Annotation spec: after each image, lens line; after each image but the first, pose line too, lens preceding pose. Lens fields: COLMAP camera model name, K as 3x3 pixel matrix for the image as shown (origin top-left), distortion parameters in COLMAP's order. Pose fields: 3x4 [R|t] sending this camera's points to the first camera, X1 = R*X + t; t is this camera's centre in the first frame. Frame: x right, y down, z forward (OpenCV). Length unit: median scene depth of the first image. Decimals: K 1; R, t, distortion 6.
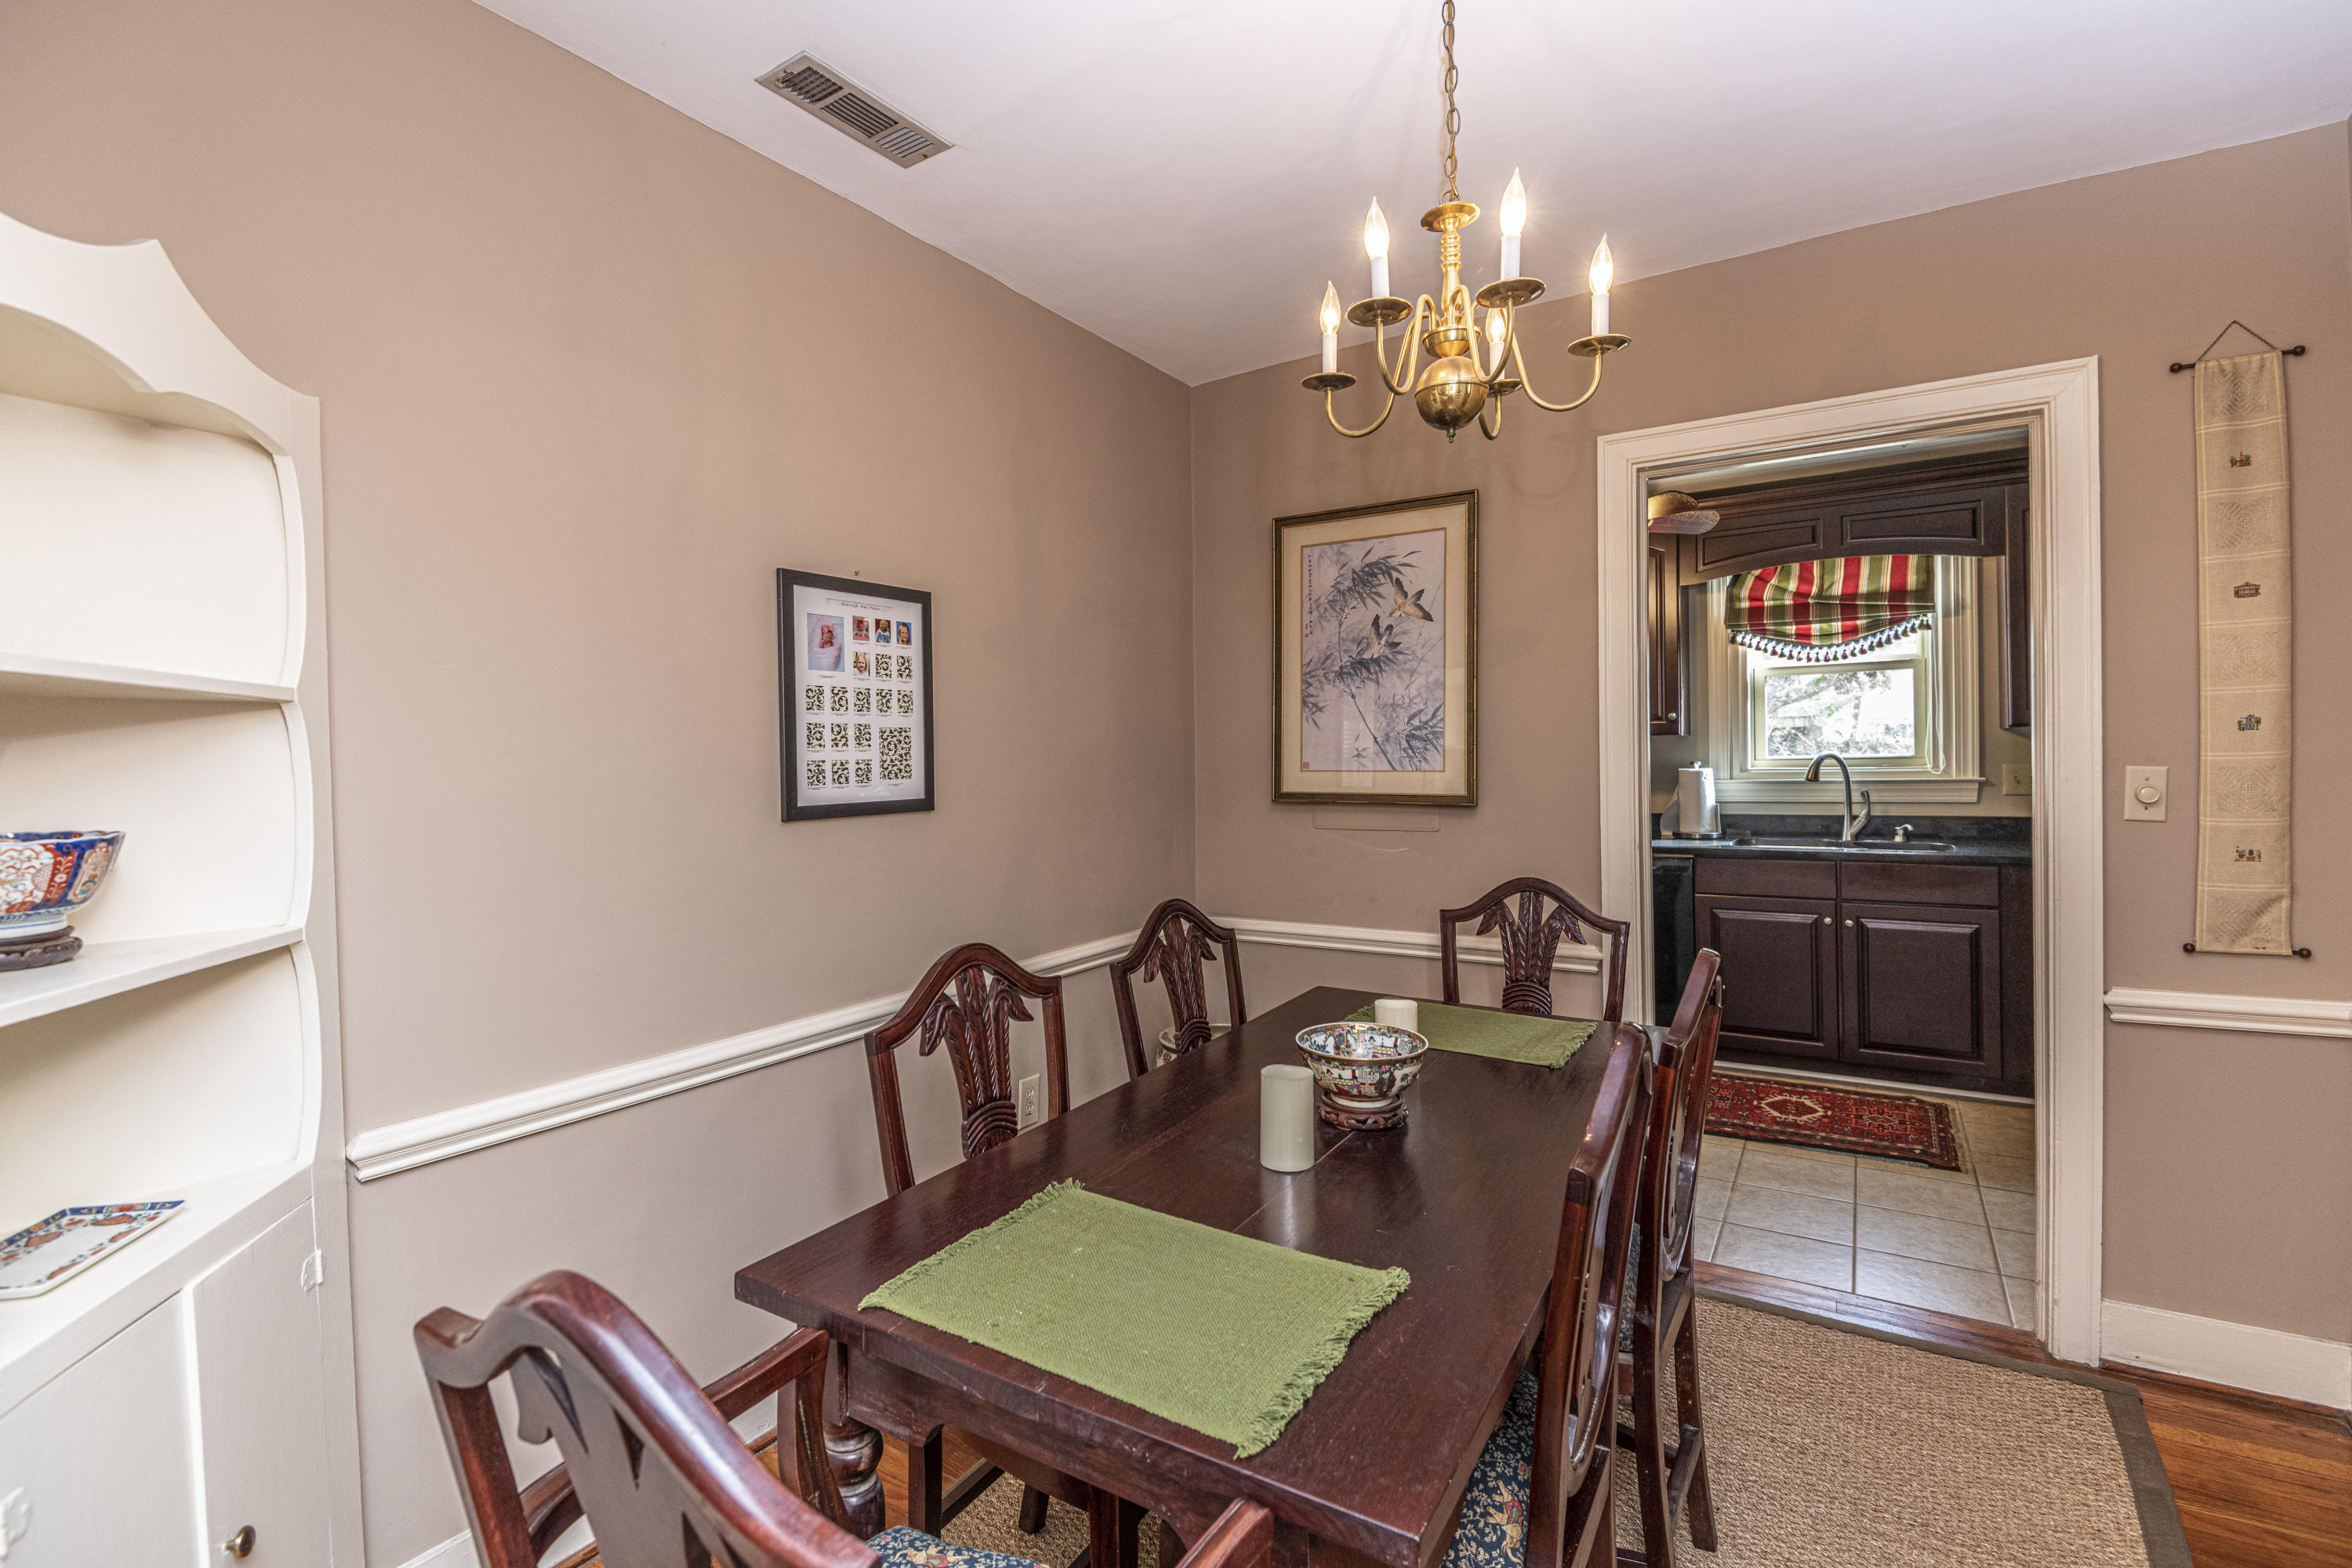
lens RADIAL K [[1066.0, 0, 1180.9], [0, 1066.0, 768.6], [0, 0, 1]] dist [0.027273, -0.022915]
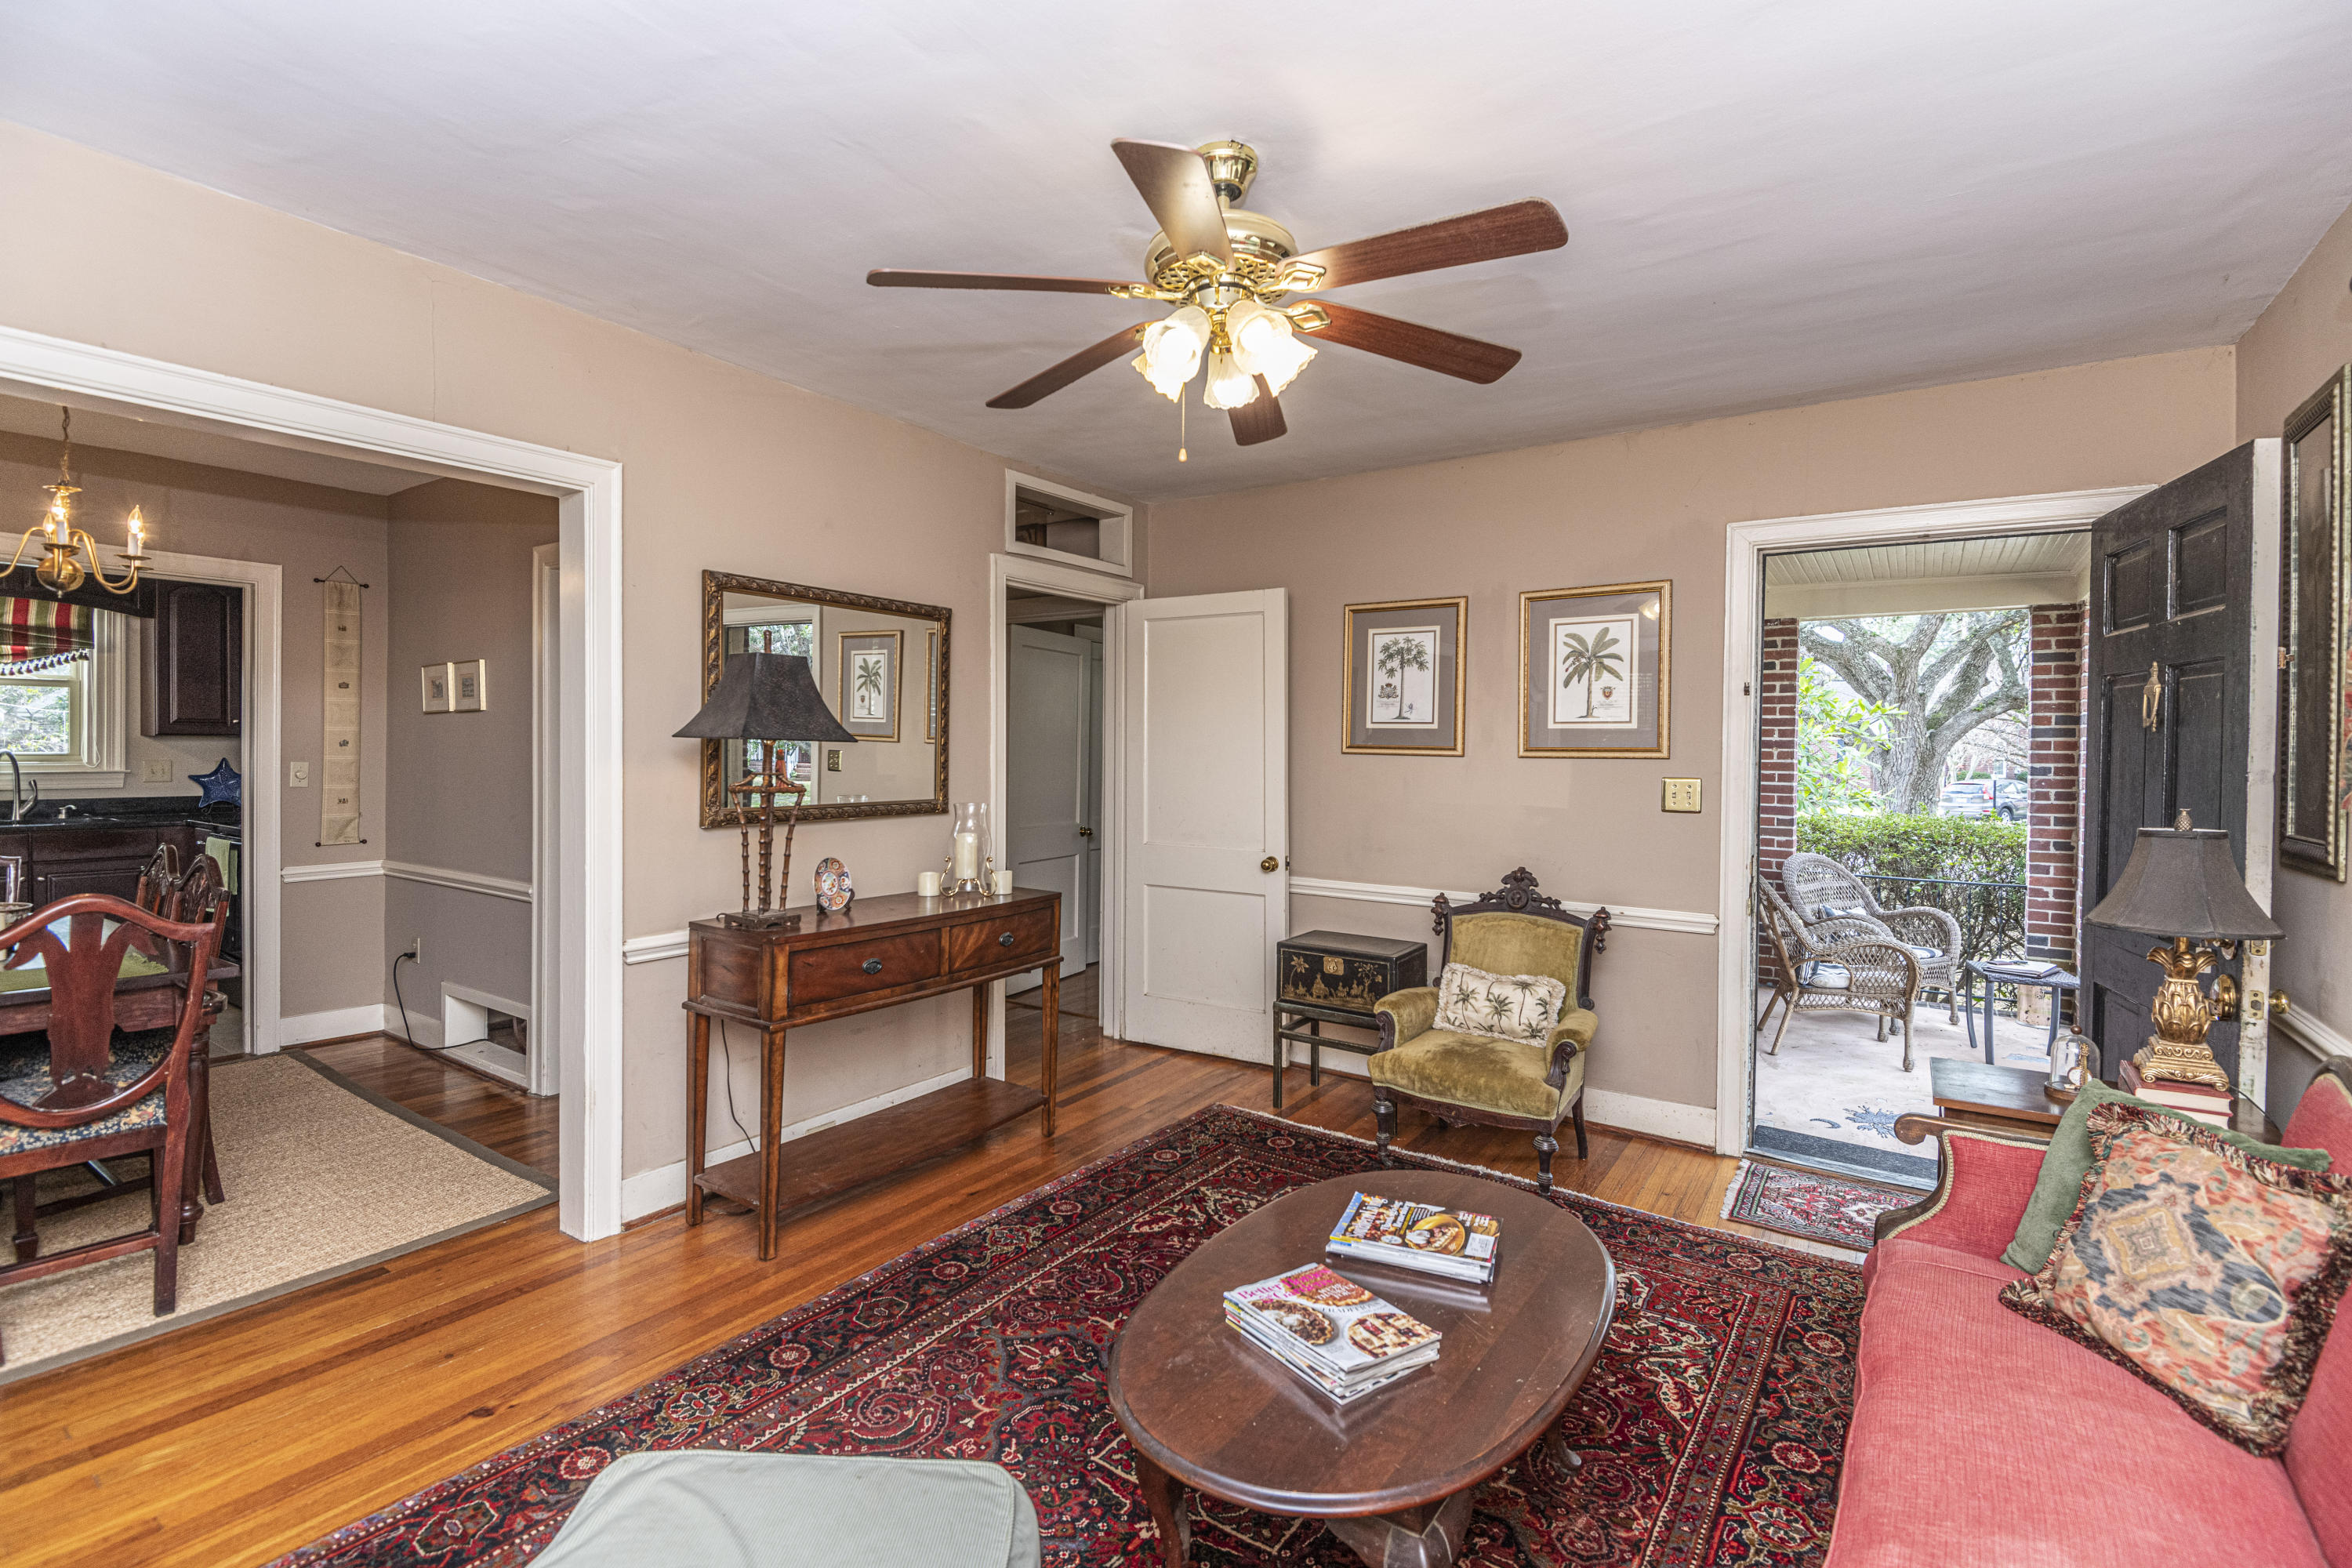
lens RADIAL K [[1066.0, 0, 1180.9], [0, 1066.0, 768.6], [0, 0, 1]] dist [0.027273, -0.022915]
pose [[0.036459, 0.000432, 0.999335, -0.578335], [-0.001612, 0.999999, -0.000373, 0.004662], [-0.999334, -0.001597, 0.036460, -0.408831]]
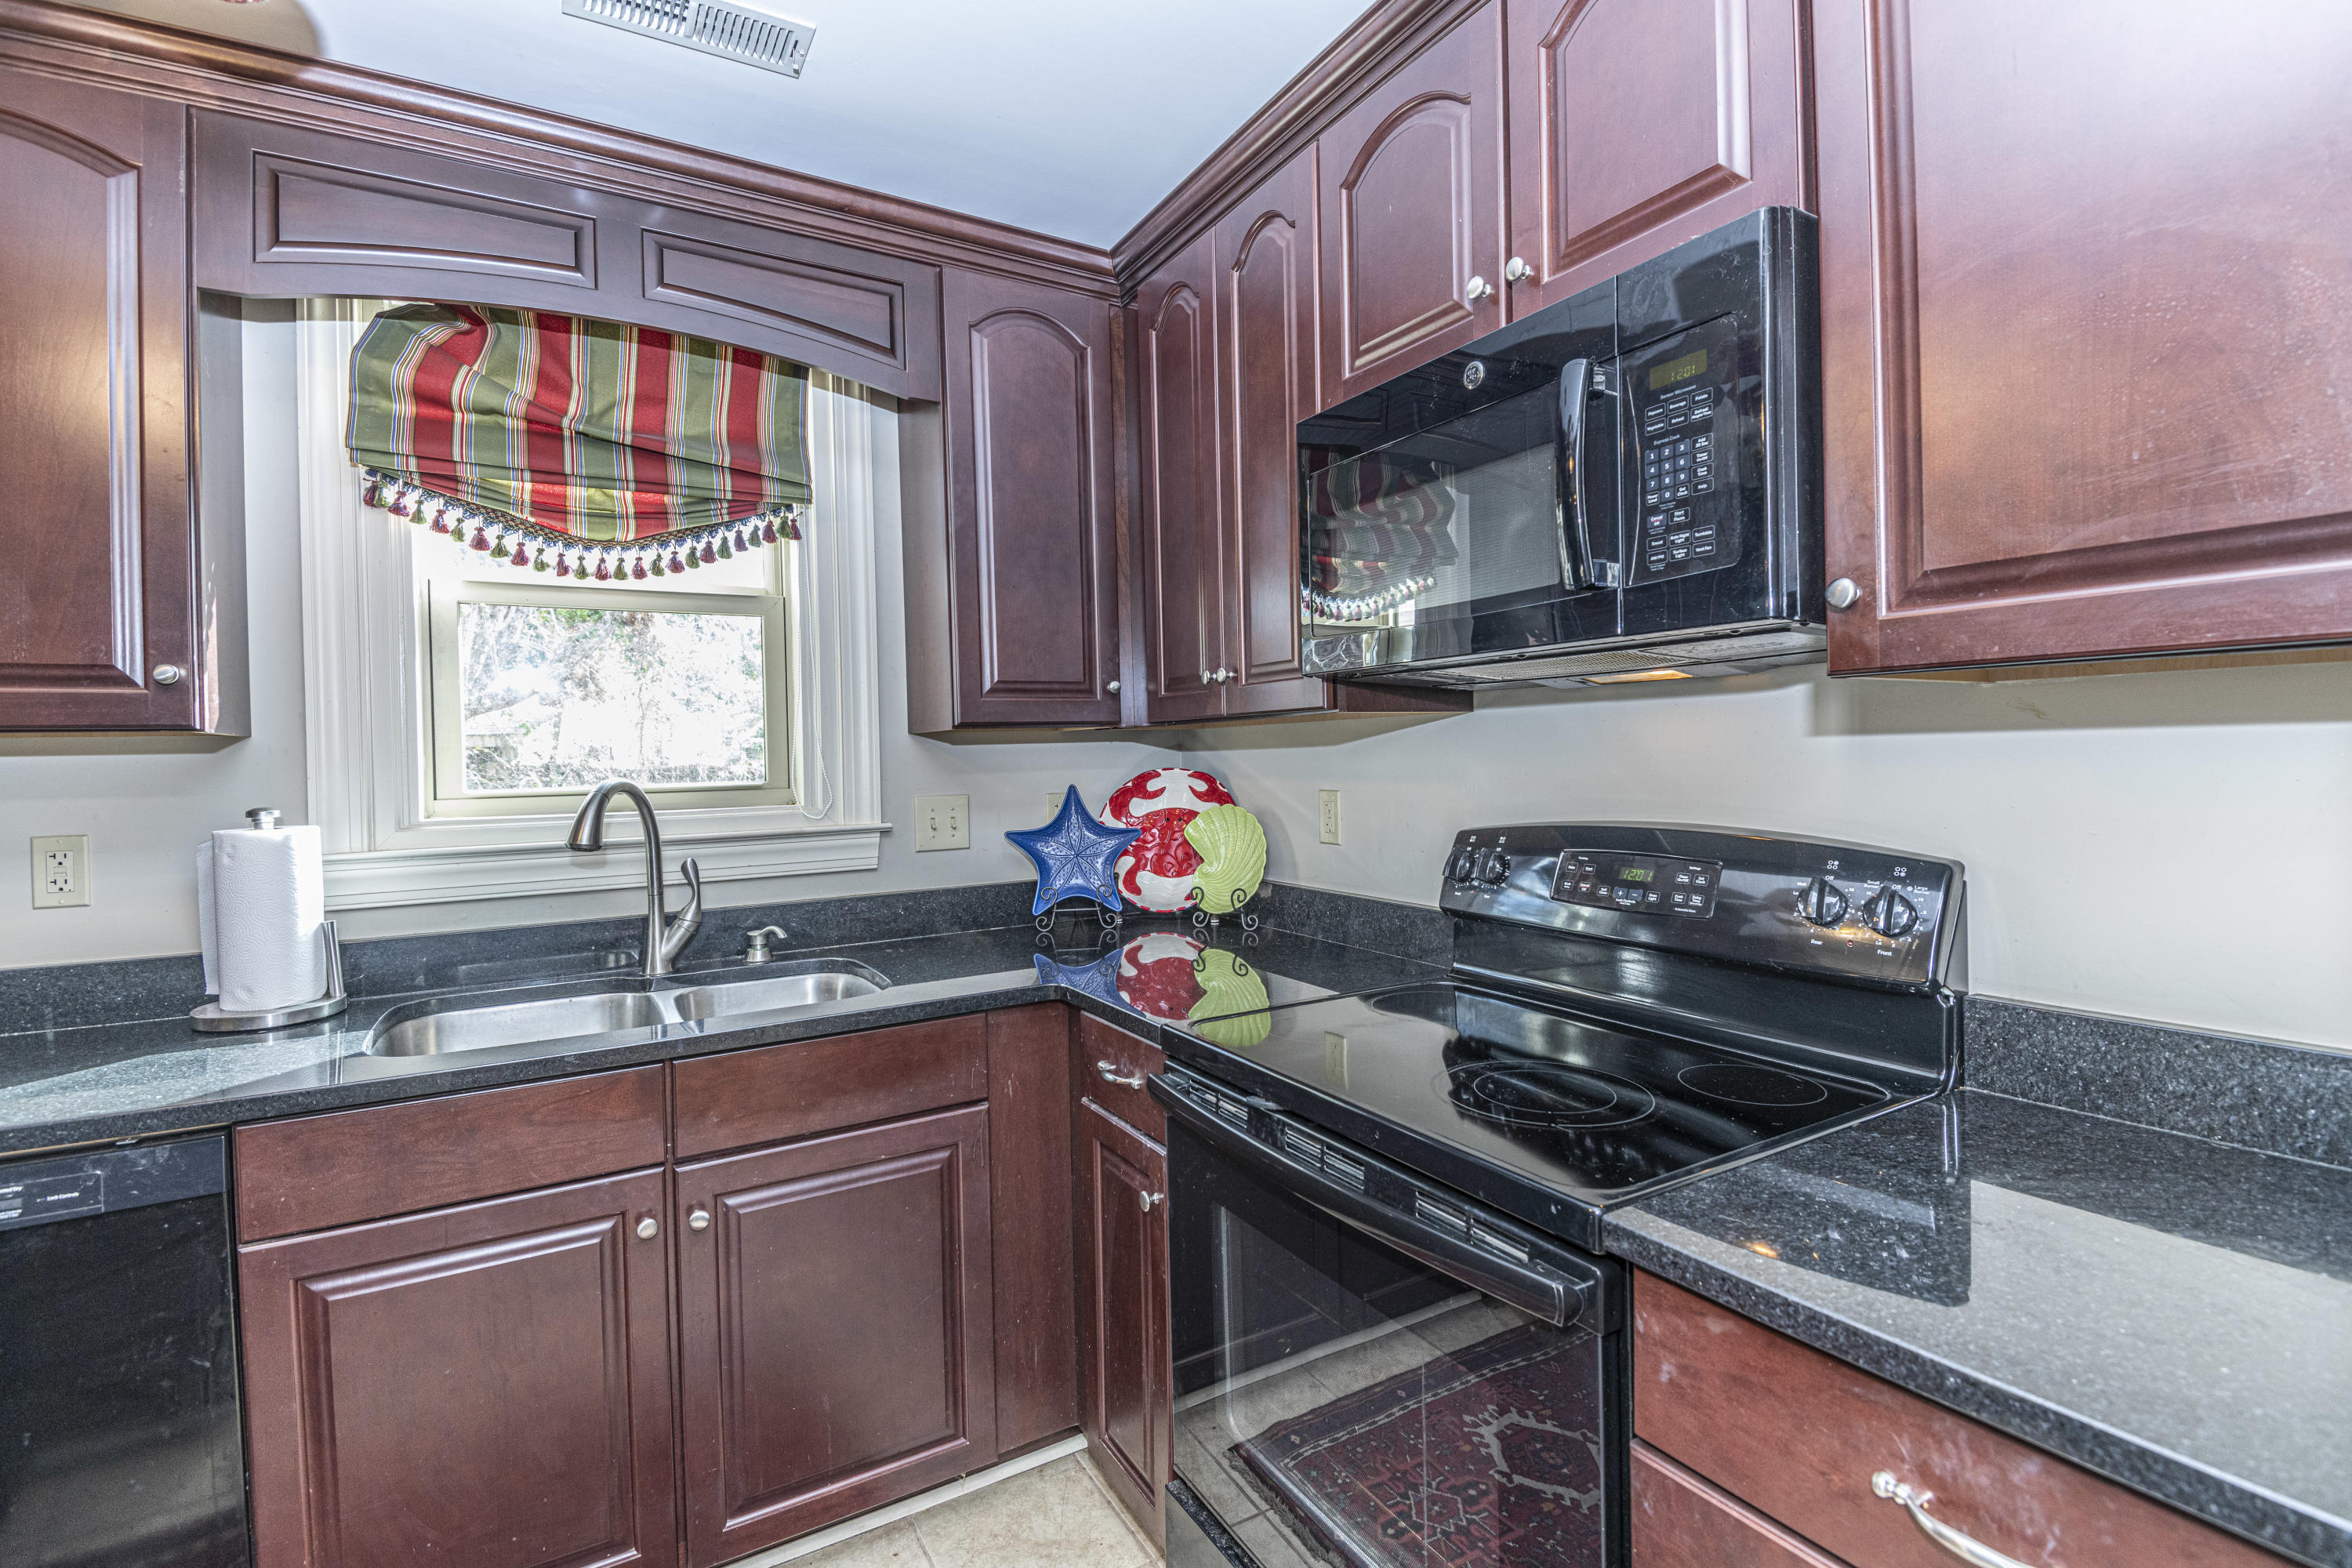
lens RADIAL K [[1066.0, 0, 1180.9], [0, 1066.0, 768.6], [0, 0, 1]] dist [0.027273, -0.022915]
pose [[0.453669, -0.002904, 0.891166, 0.315775], [0.023376, 0.999689, -0.008642, -0.010307], [-0.890864, 0.024752, 0.453596, 0.592178]]
